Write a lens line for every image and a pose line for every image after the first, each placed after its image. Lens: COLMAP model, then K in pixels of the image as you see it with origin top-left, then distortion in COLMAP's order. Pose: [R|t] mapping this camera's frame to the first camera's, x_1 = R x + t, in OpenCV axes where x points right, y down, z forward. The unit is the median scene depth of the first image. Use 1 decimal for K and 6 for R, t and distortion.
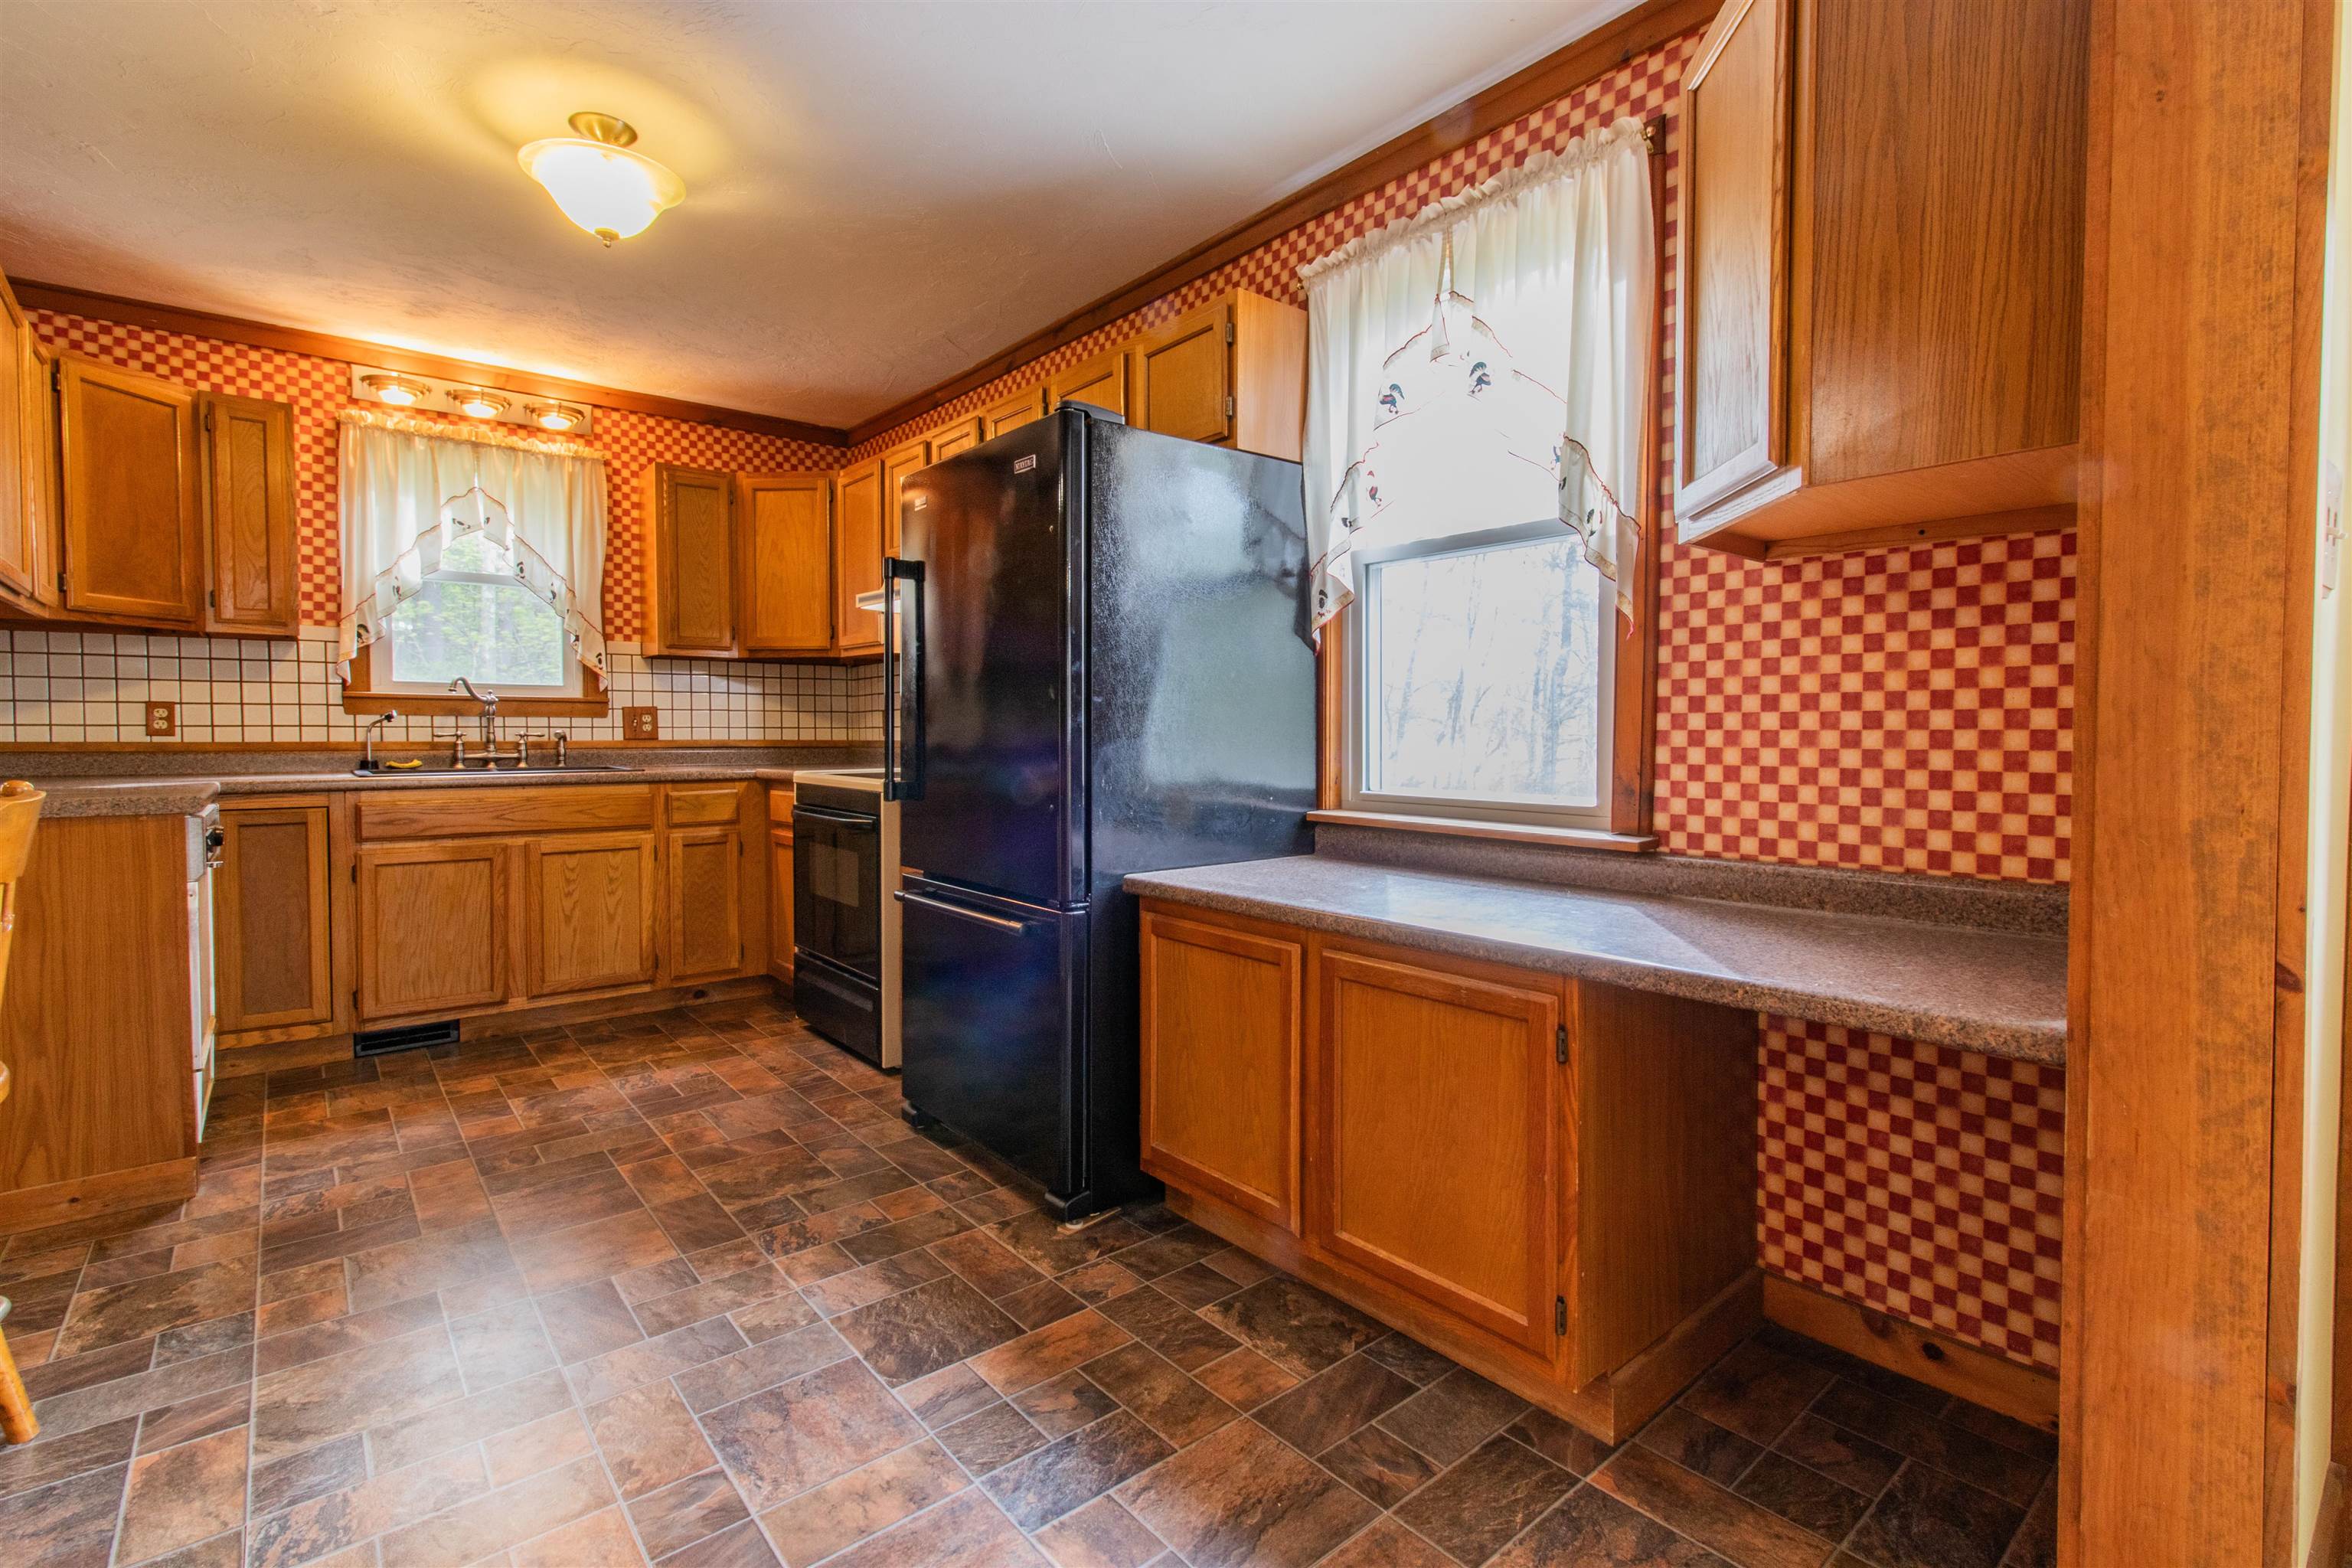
lens RADIAL K [[1080.6, 0, 1204.7], [0, 1080.6, 763.0], [0, 0, 1]] dist [0.008113, -0.001119]
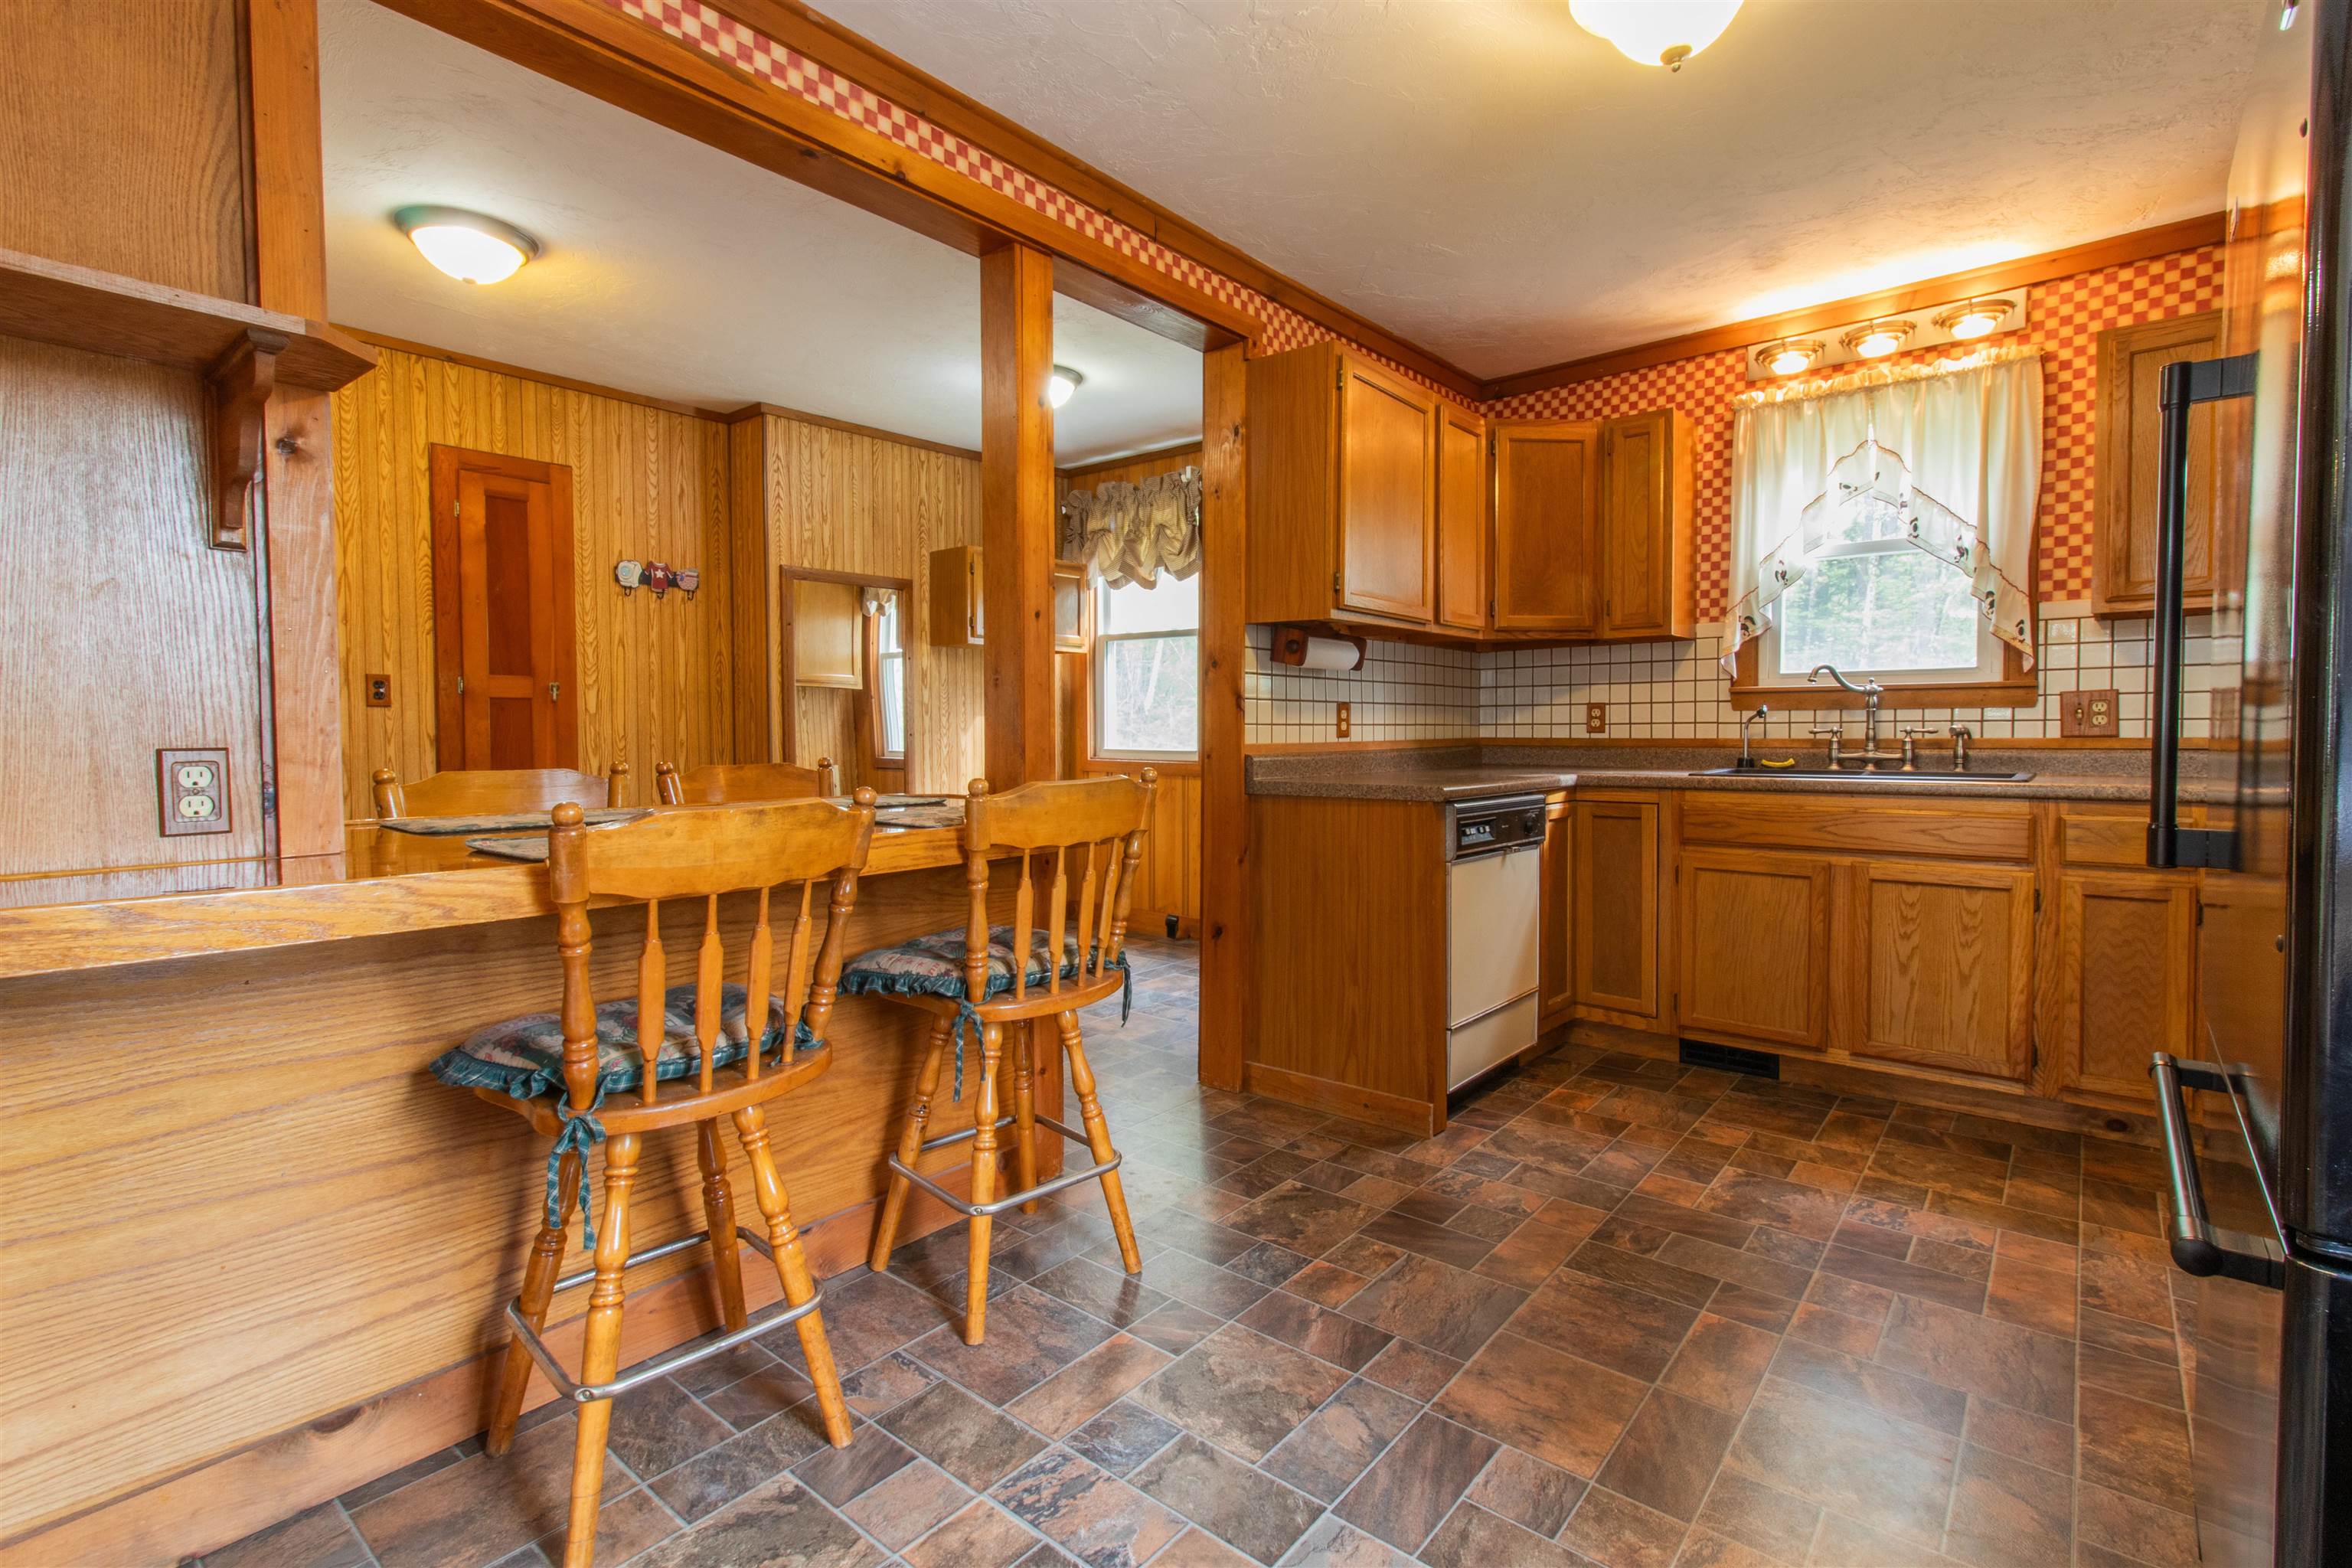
lens RADIAL K [[1080.6, 0, 1196.7], [0, 1080.6, 761.4], [0, 0, 1]] dist [0.008113, -0.001119]
pose [[0.176353, 0.025872, -0.983987, 0.087375], [-0.022895, 0.999492, 0.022176, -0.010170], [0.984061, 0.018618, 0.176856, 0.372833]]
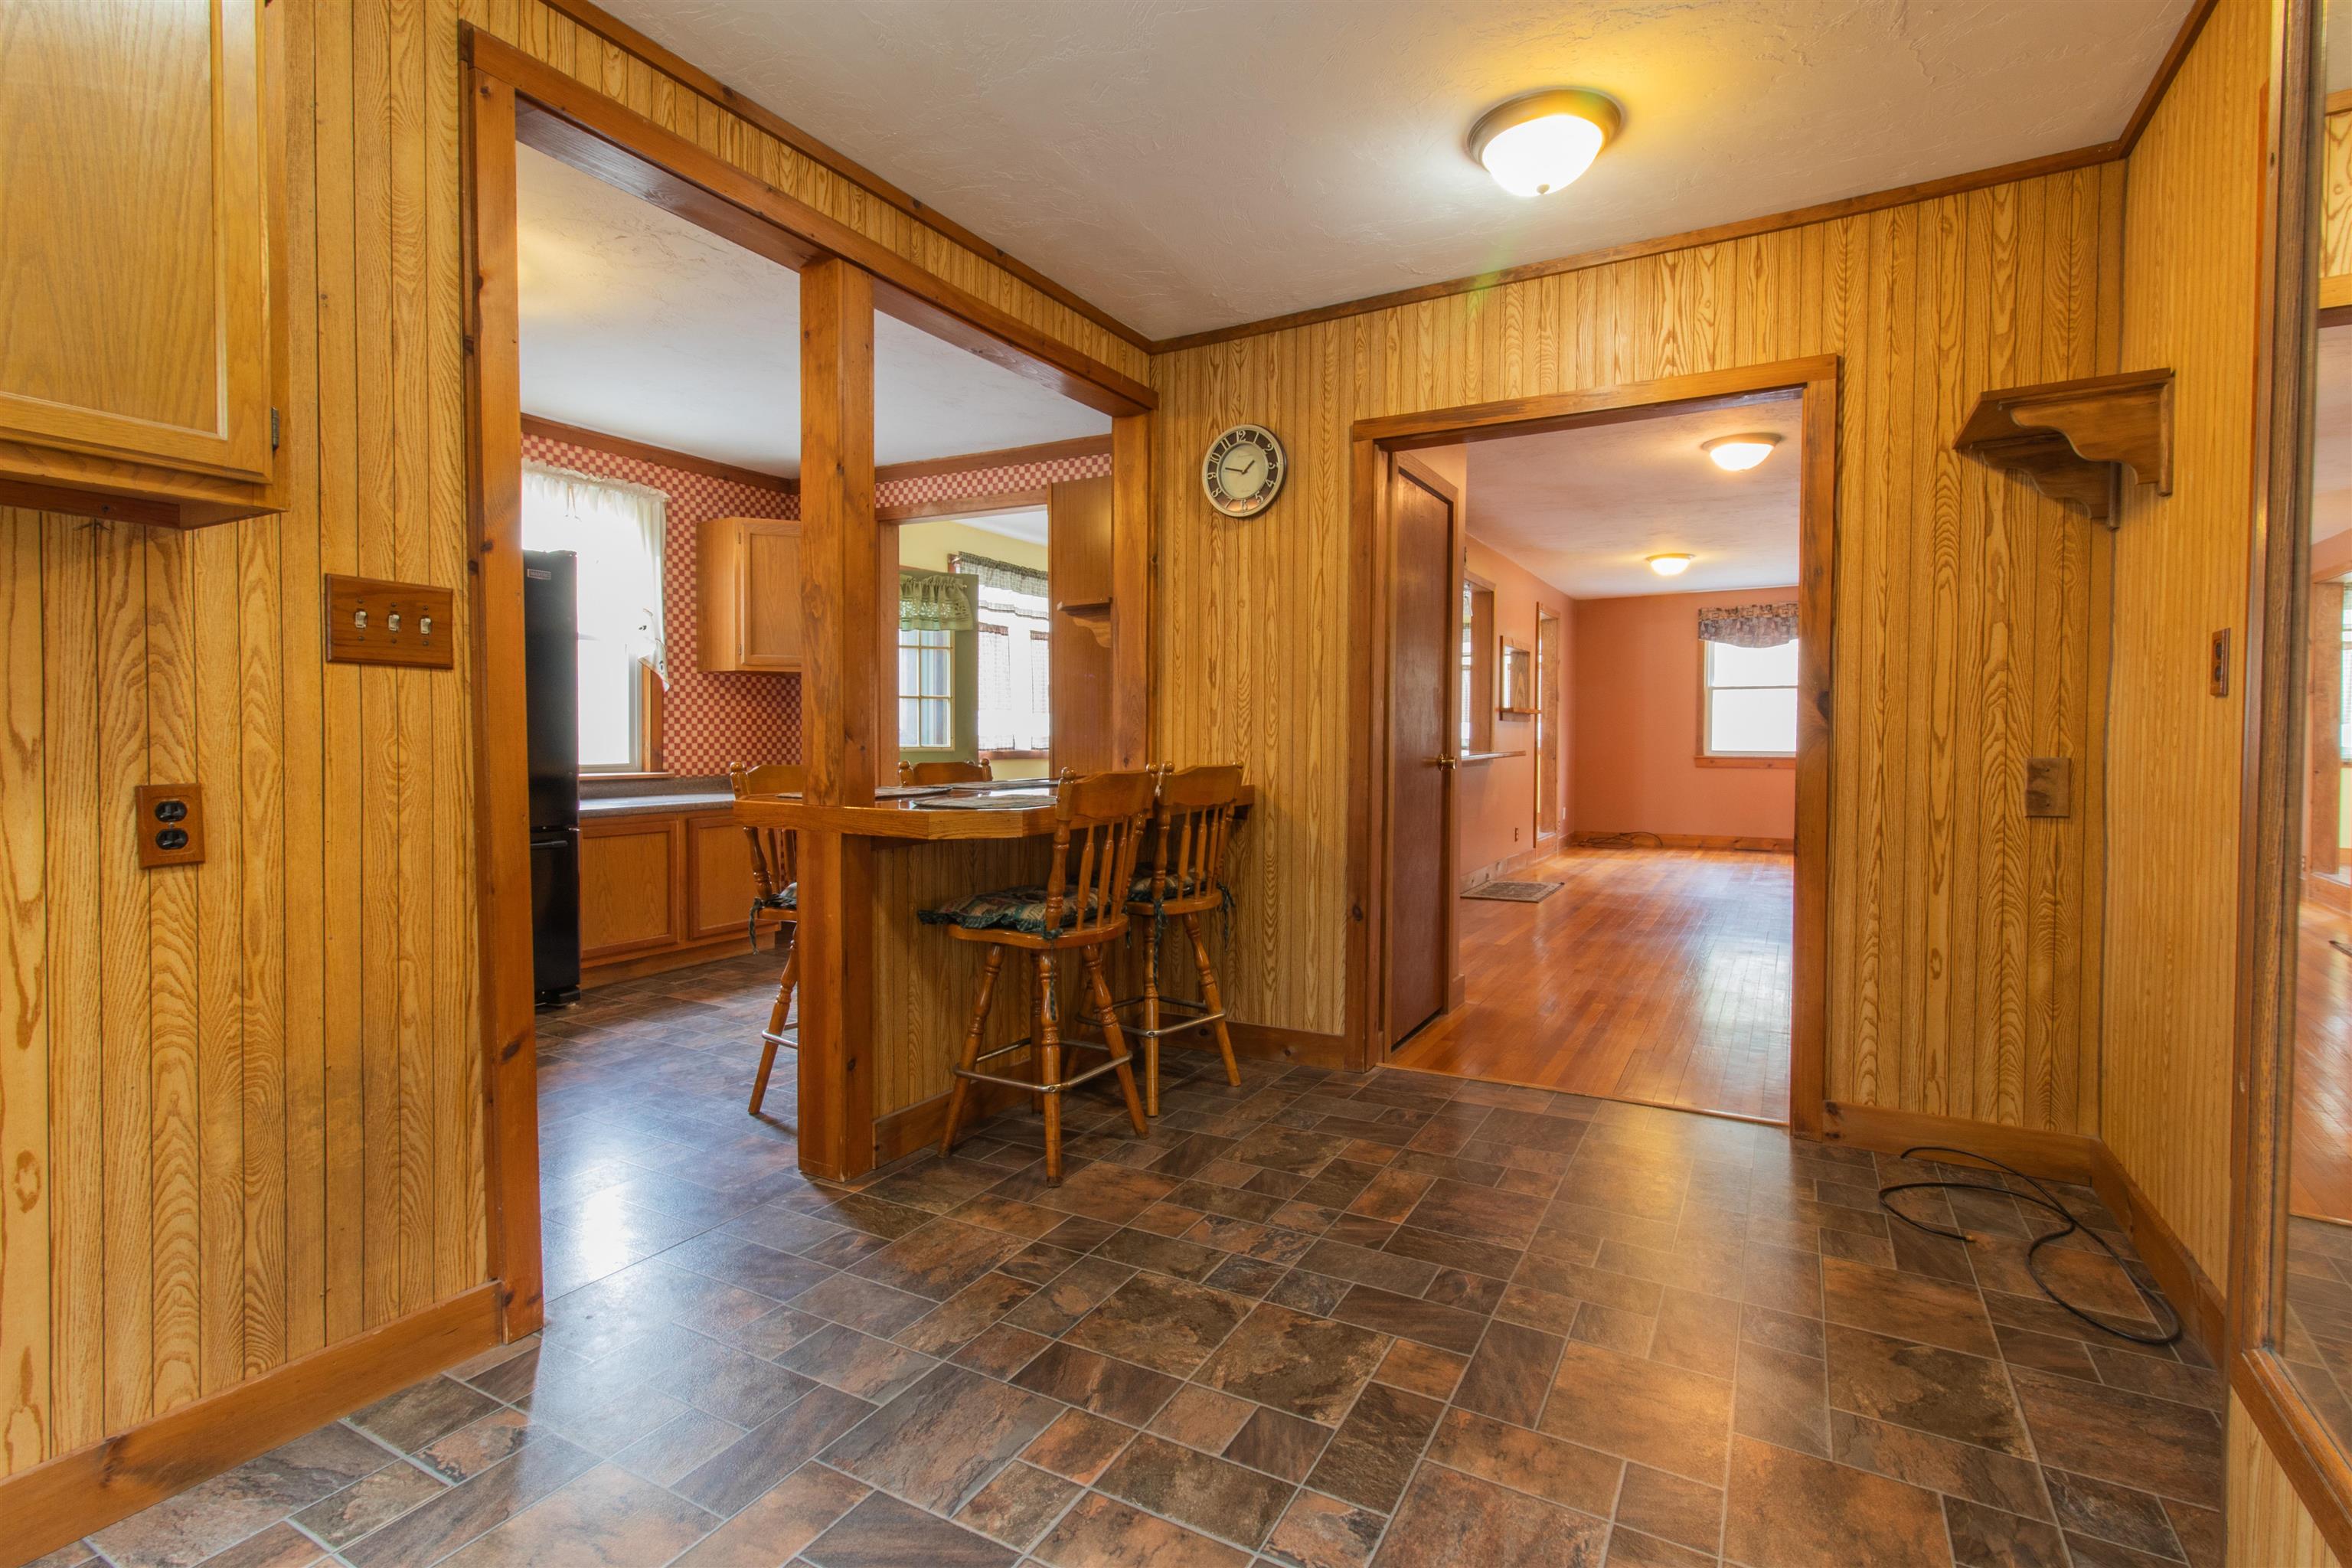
lens RADIAL K [[1081.5, 0, 1196.9], [0, 1081.5, 761.3], [0, 0, 1]] dist [0.004296, -0.000172]
pose [[-0.356443, -0.029937, 0.933837, -1.376789], [0.017904, 0.999084, 0.038863, -0.019188], [-0.934146, 0.030572, -0.355581, 0.417141]]
